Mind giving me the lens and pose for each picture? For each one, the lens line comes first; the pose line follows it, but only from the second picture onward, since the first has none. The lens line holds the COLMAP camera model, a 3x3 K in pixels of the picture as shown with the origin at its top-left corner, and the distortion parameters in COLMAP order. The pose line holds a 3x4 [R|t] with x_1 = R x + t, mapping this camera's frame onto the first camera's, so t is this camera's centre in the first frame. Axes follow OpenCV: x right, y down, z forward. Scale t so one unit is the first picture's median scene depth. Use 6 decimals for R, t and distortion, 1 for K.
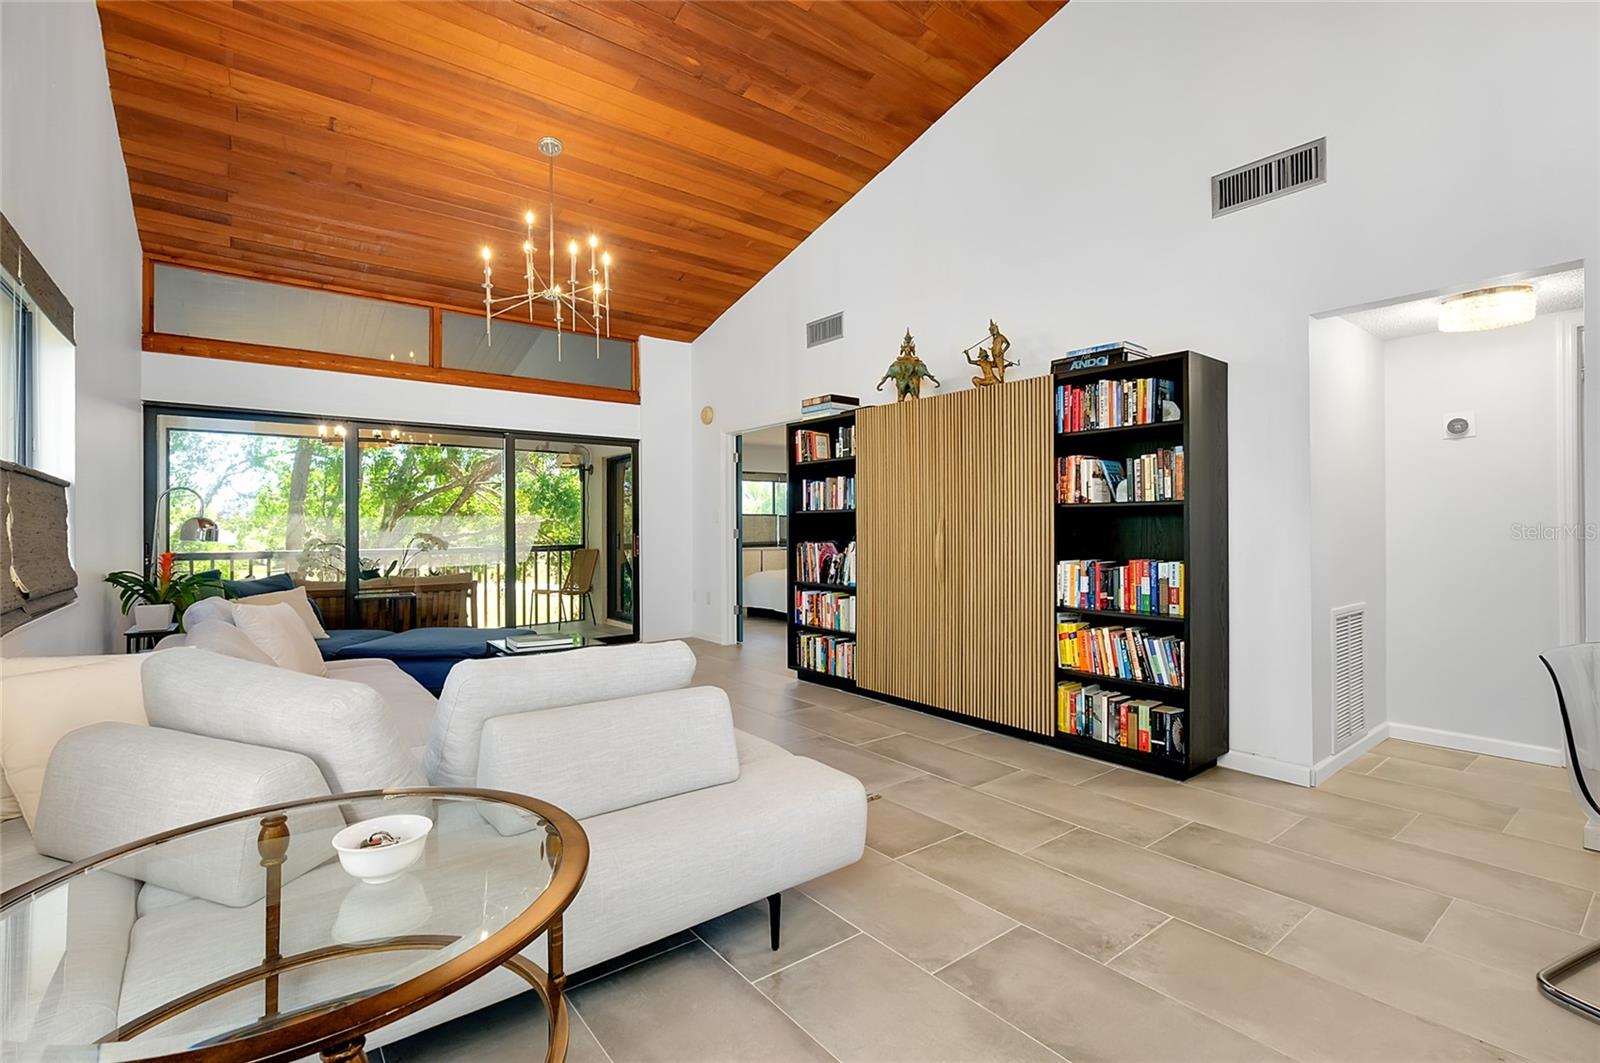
lens RADIAL K [[711.2, 0, 800.0], [0, 711.2, 531.5], [0, 0, 1]] dist [0.000589, -0.000282]
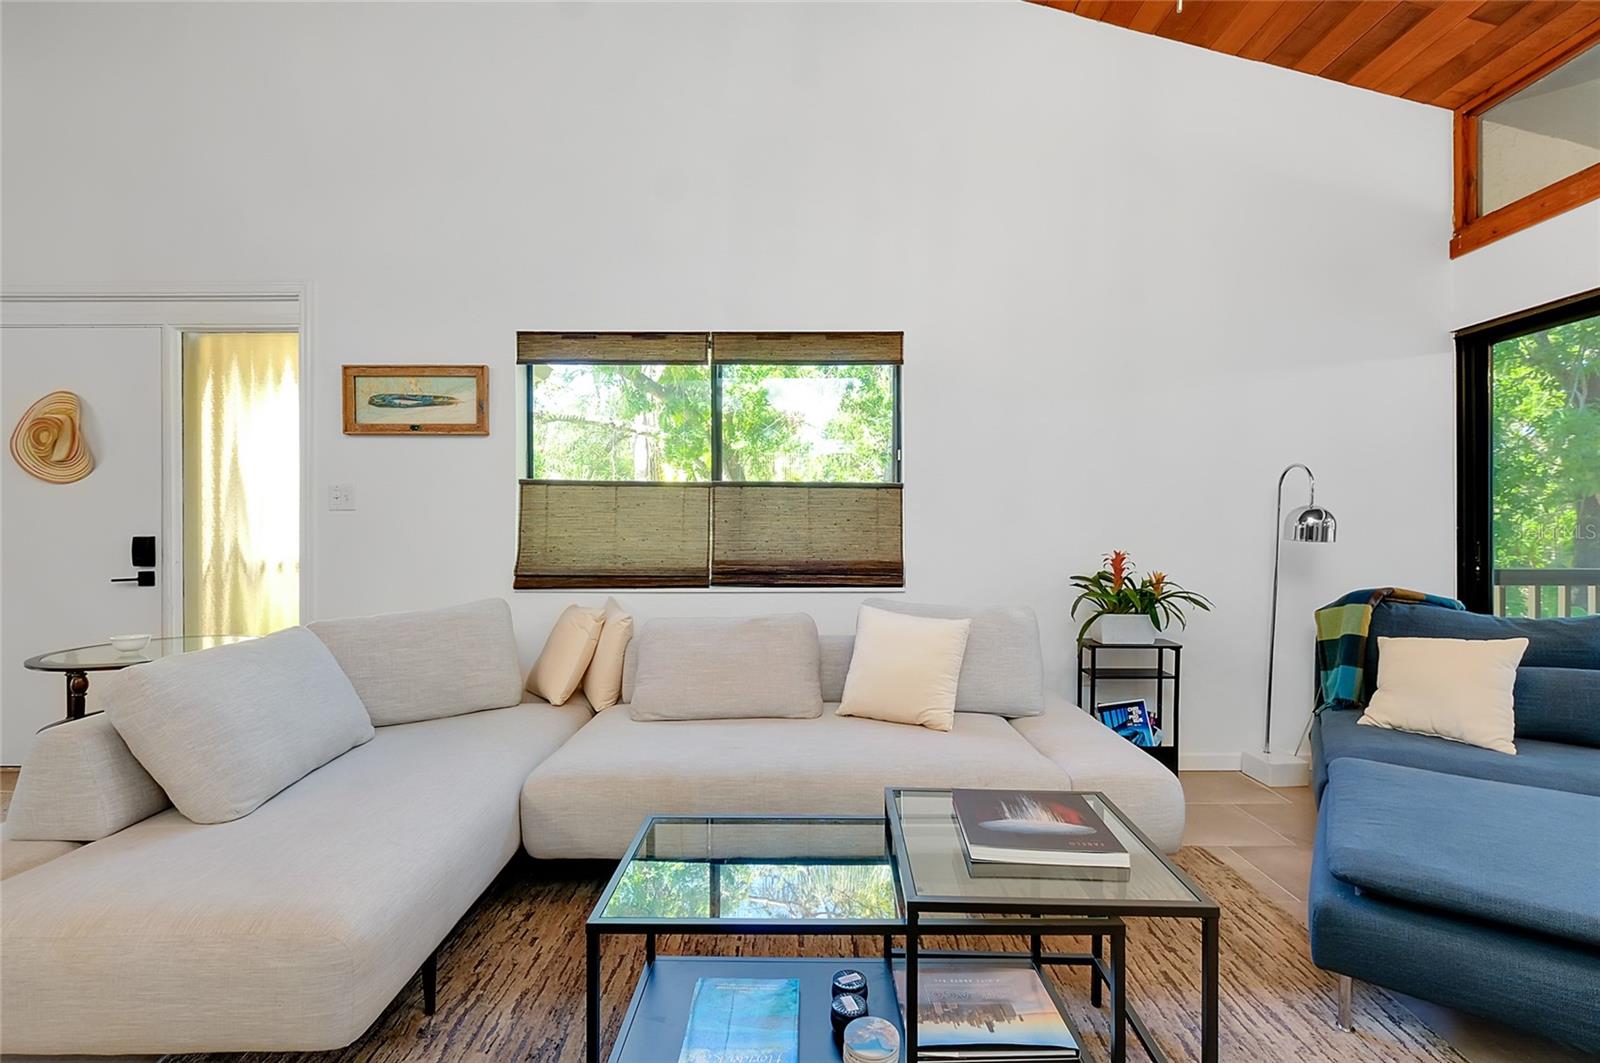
lens RADIAL K [[711.2, 0, 800.0], [0, 711.2, 531.5], [0, 0, 1]] dist [0.000589, -0.000282]
pose [[-0.621788, 0.006234, -0.783161, -0.007608], [-0.000432, 0.999965, 0.008304, -0.000448], [0.783185, 0.005502, -0.621764, 0.911844]]
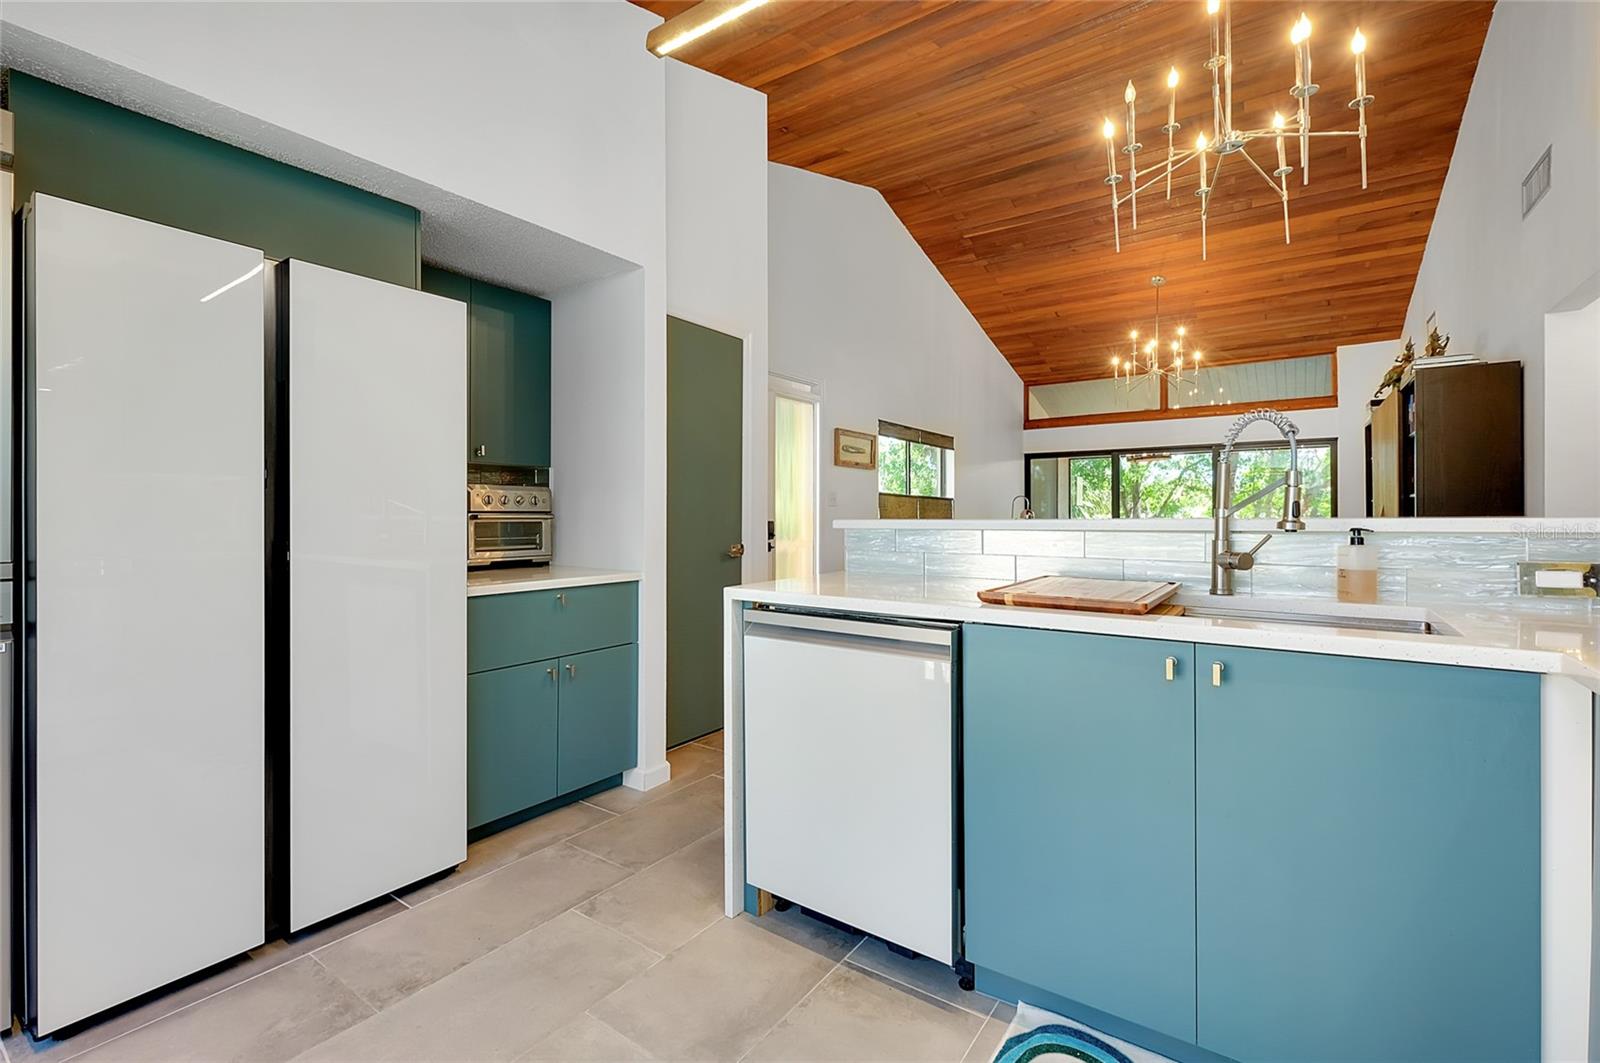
lens RADIAL K [[715.9, 0, 800.0], [0, 715.9, 531.5], [0, 0, 1]] dist [0.002482, 0.000141]
pose [[0.289506, 0.019735, -0.956973, 0.889558], [-0.003529, 0.999803, 0.019551, 0.004852], [0.957170, -0.002282, 0.289518, -0.235717]]
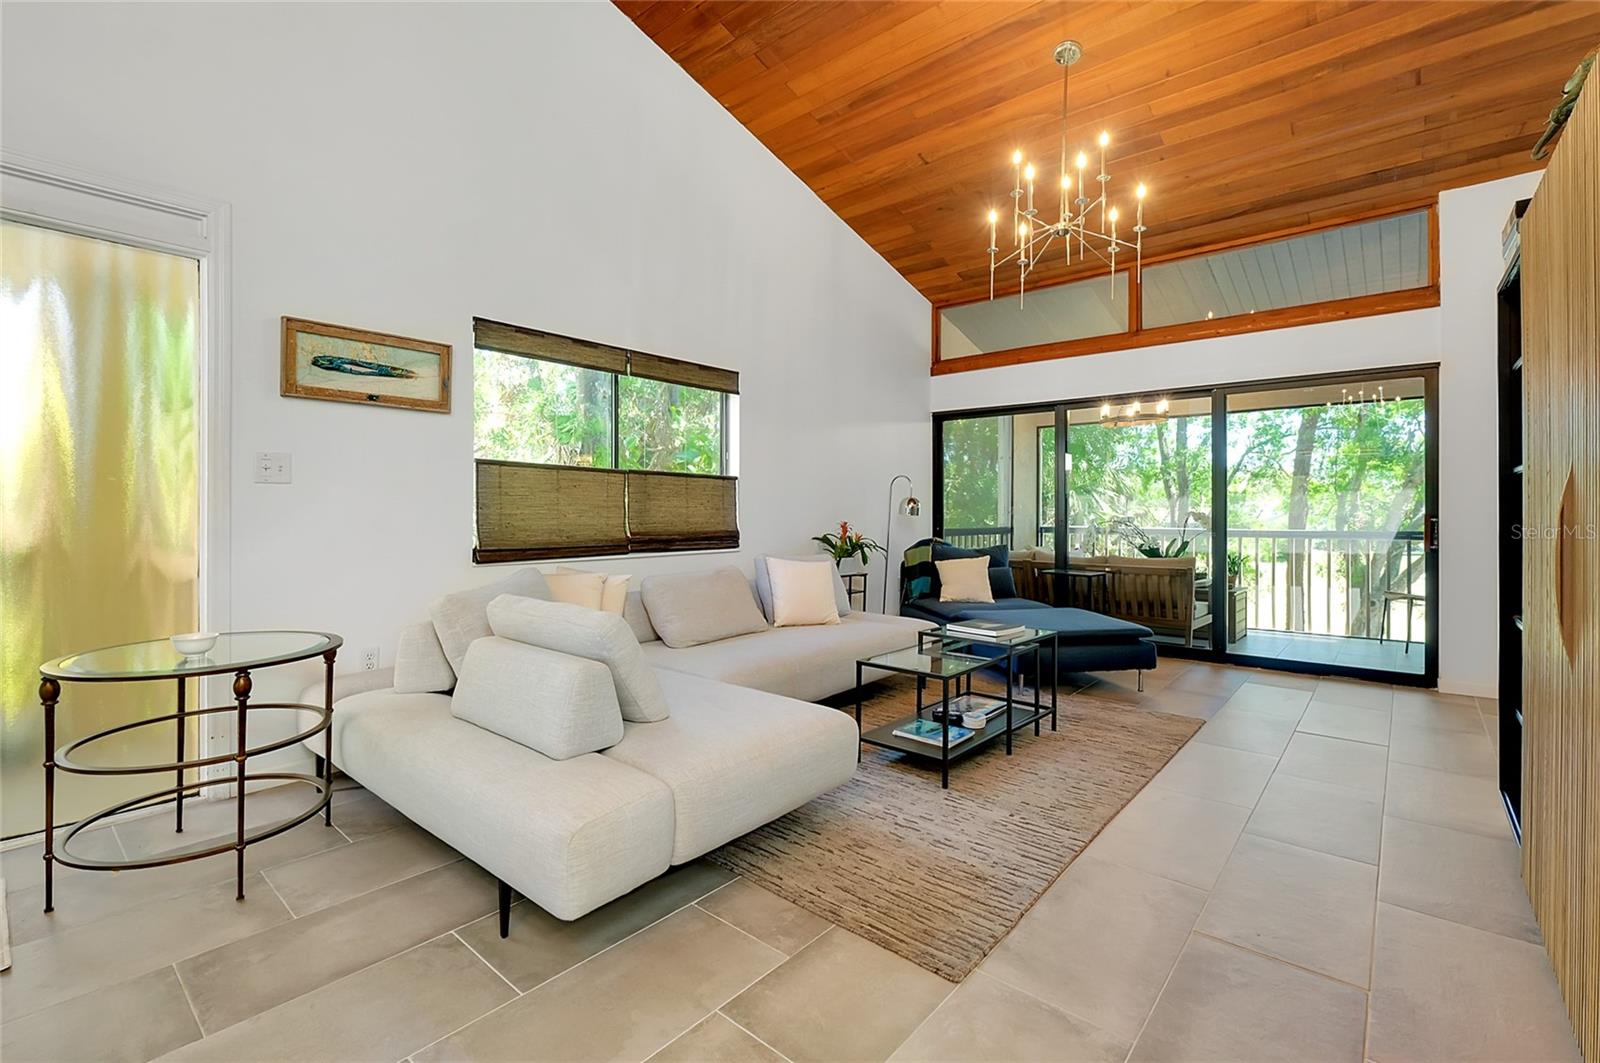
lens RADIAL K [[724.9, 0, 805.3], [0, 724.9, 518.1], [0, 0, 1]] dist [-0.002161, 0.000161]
pose [[0.204464, 0.015454, -0.978752, 0.389485], [-0.008345, 0.999867, 0.014044, 0.001650], [0.978839, 0.005297, 0.204566, 0.466938]]
